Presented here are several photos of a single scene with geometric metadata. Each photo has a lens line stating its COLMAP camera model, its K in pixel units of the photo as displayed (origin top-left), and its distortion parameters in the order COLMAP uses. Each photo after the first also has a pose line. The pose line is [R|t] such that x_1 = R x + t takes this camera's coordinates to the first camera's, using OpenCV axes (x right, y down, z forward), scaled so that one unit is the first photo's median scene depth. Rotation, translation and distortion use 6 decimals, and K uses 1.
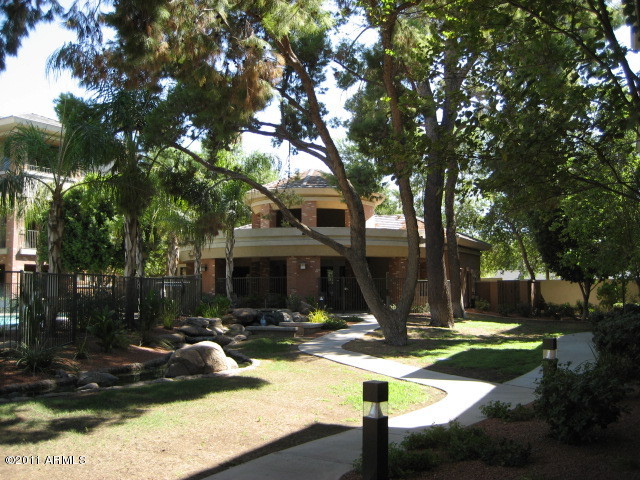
lens RADIAL K [[659.6, 0, 319.2], [0, 659.6, 240.3], [0, 0, 1]] dist [-0.088981, 0.000000]
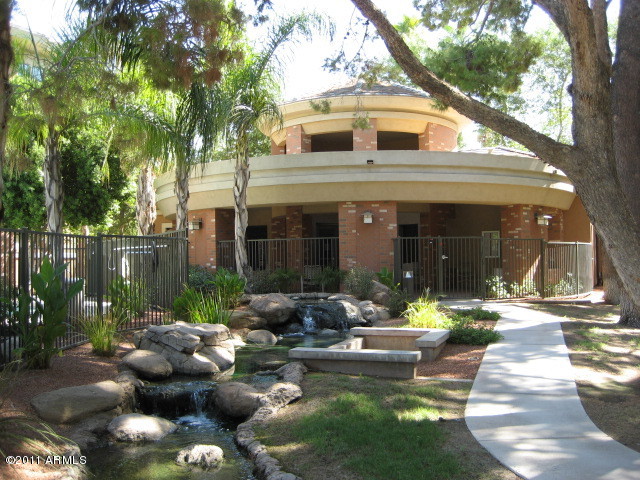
lens RADIAL K [[659.6, 0, 318.8], [0, 659.6, 239.5], [0, 0, 1]] dist [-0.088981, 0.000000]
pose [[0.999963, -0.006284, -0.005903, -0.065415], [0.006539, 0.999003, 0.044168, 0.032280], [0.005620, -0.044205, 0.999007, 0.428291]]
